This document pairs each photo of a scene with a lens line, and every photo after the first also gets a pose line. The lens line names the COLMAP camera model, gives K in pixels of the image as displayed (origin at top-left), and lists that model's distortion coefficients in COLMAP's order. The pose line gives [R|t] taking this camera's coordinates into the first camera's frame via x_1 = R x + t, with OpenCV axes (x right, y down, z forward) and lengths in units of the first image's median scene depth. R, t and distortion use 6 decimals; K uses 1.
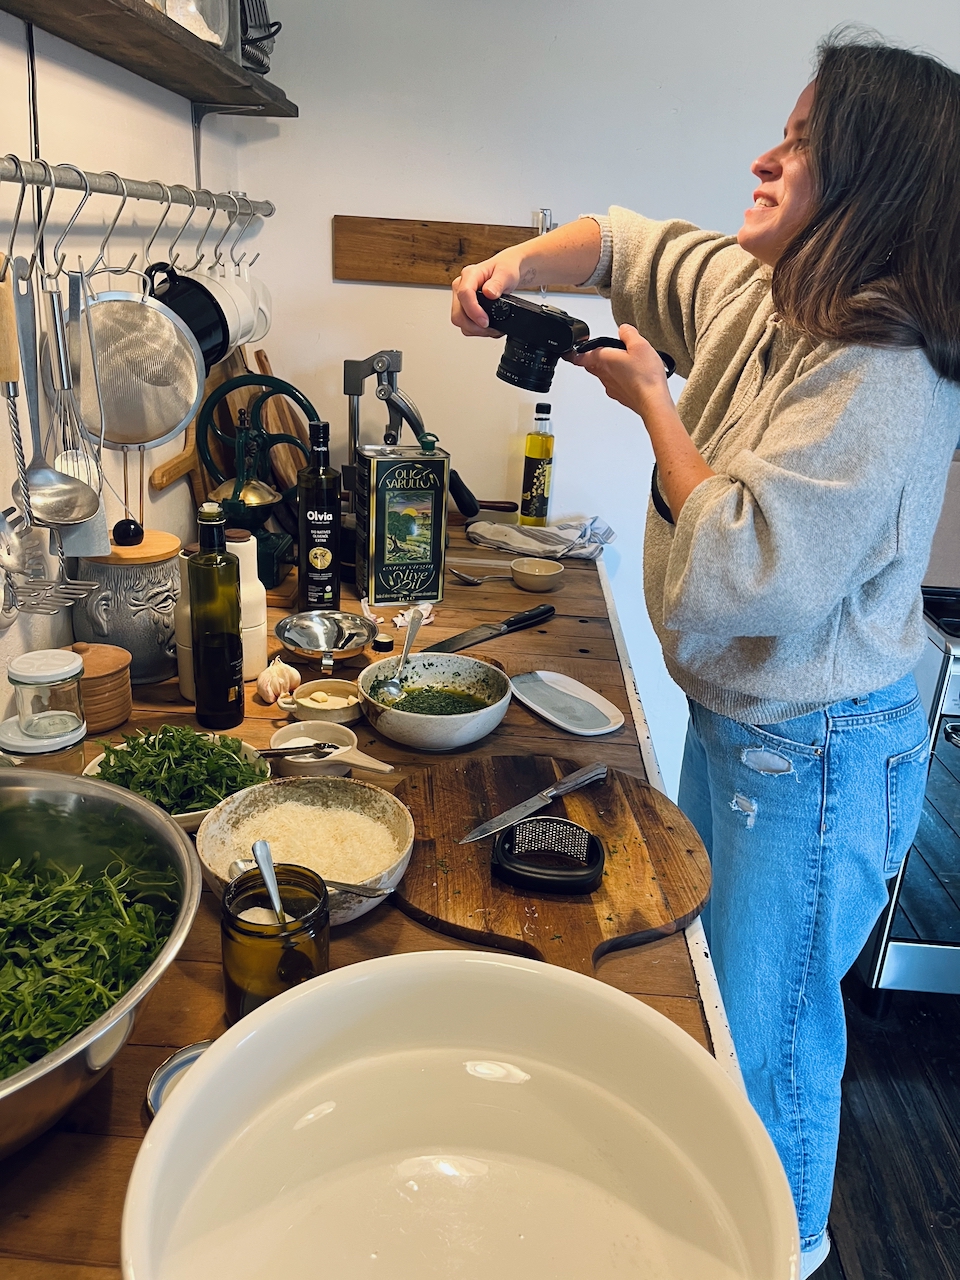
lens RADIAL K [[990.3, 0, 507.7], [0, 990.3, 646.1], [0, 0, 1]] dist [0.009501, -0.004324]
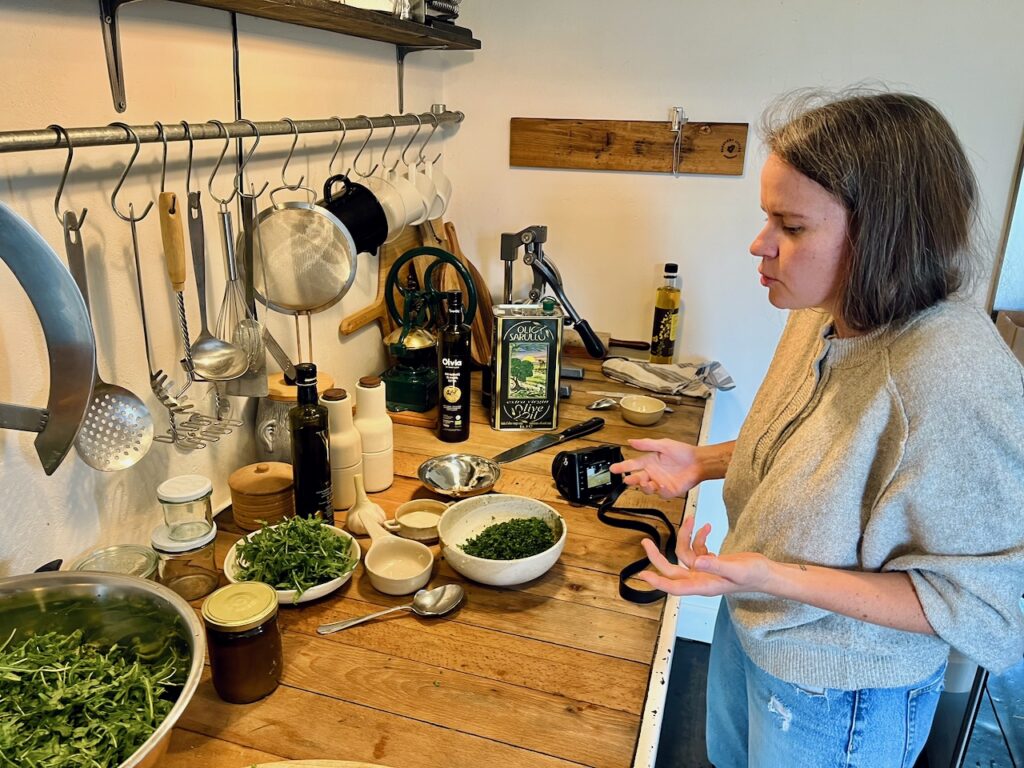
lens RADIAL K [[785.7, 0, 510.3], [0, 785.7, 377.8], [0, 0, 1]] dist [0.045754, -0.061931]
pose [[0.958275, 0.058218, -0.279856, 0.169056], [-0.070678, 0.996898, -0.034627, -0.081510], [0.276972, 0.052962, 0.959417, 0.046247]]
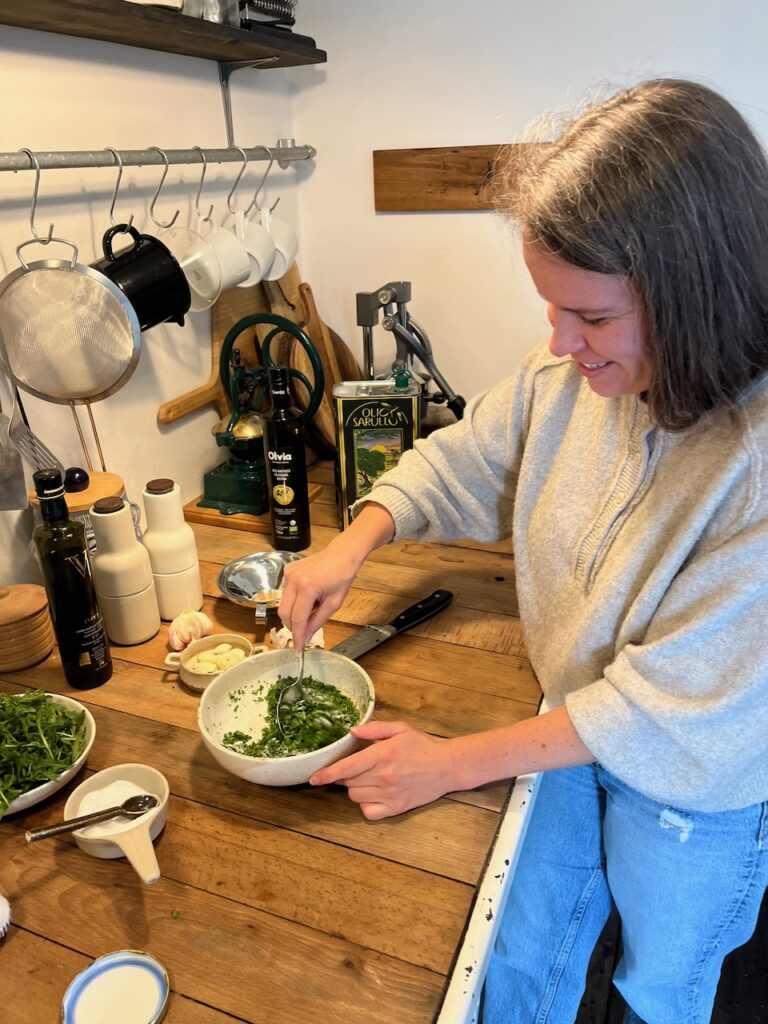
lens RADIAL K [[785.7, 0, 384.0], [0, 785.7, 512.0], [0, 0, 1]] dist [0.045754, -0.061931]
pose [[0.929512, 0.063855, -0.363221, 0.217378], [-0.049208, 0.997564, 0.049445, -0.119101], [0.365494, -0.028087, 0.930390, 0.269466]]
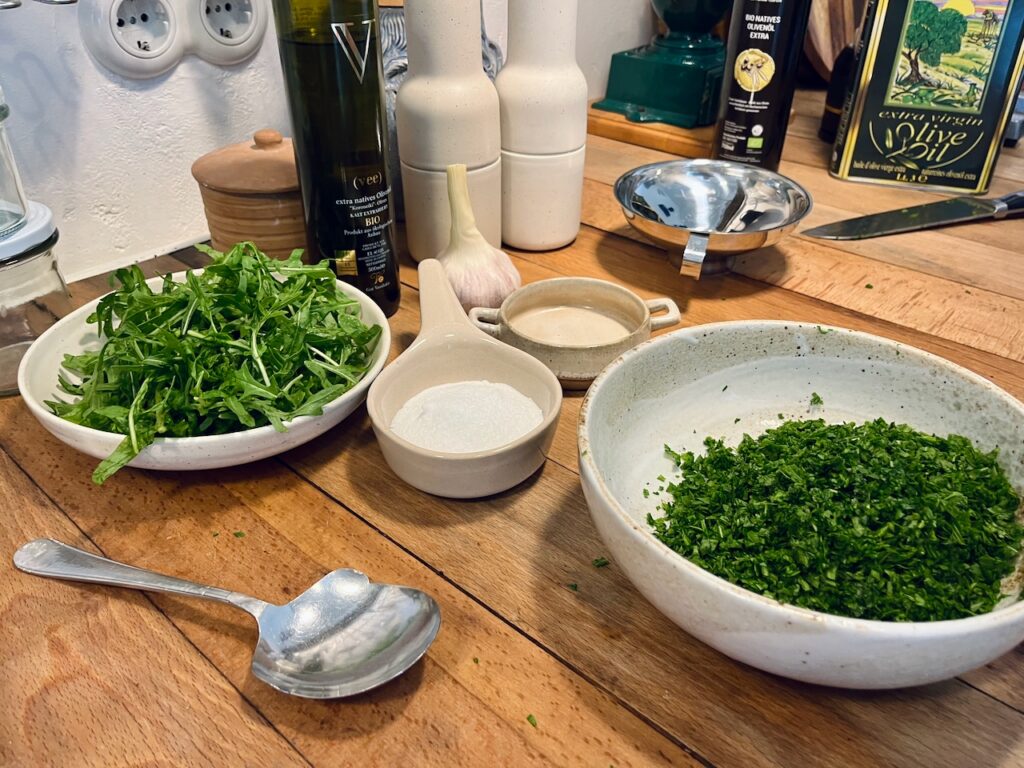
lens RADIAL K [[775.5, 0, 516.9], [0, 775.5, 378.7], [0, 0, 1]] dist [0.042023, -0.063629]
pose [[0.758233, 0.299592, -0.579075, 0.020575], [-0.197018, 0.951936, 0.234523, 0.000893], [0.621504, -0.063735, 0.780814, 0.564990]]
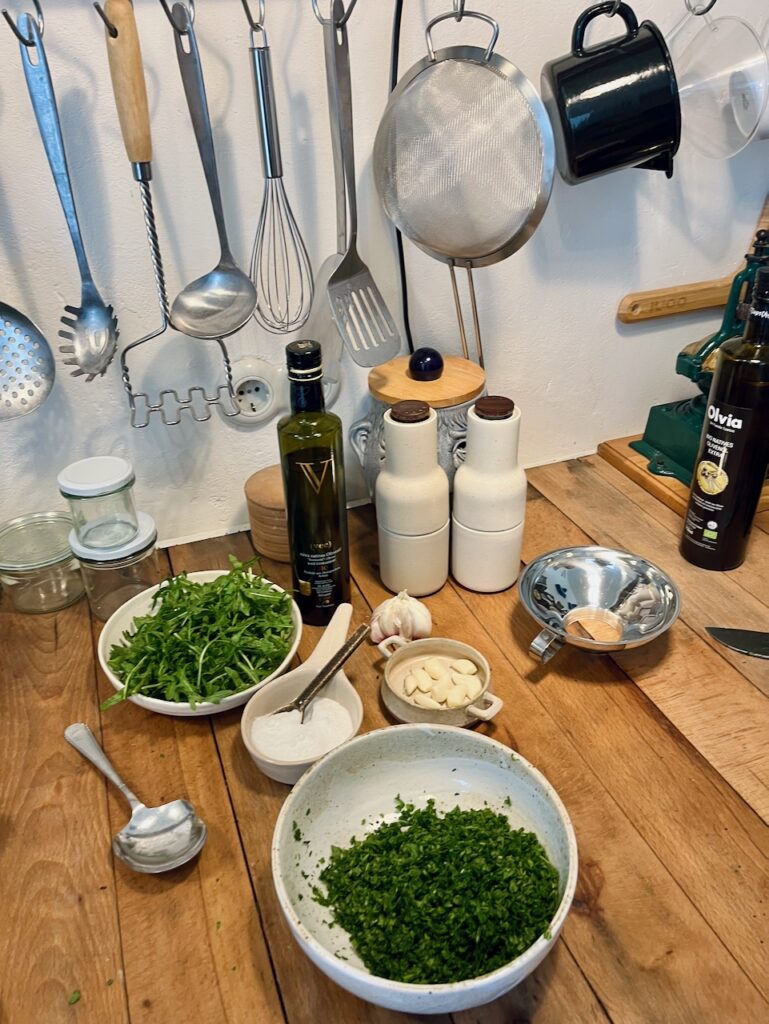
lens RADIAL K [[785.7, 0, 384.5], [0, 785.7, 512.0], [0, 0, 1]] dist [0.045754, -0.061931]
pose [[0.345731, 0.420420, -0.838879, 0.184329], [-0.289123, 0.898242, 0.331013, -0.181858], [0.892680, 0.128097, 0.432103, 0.598667]]
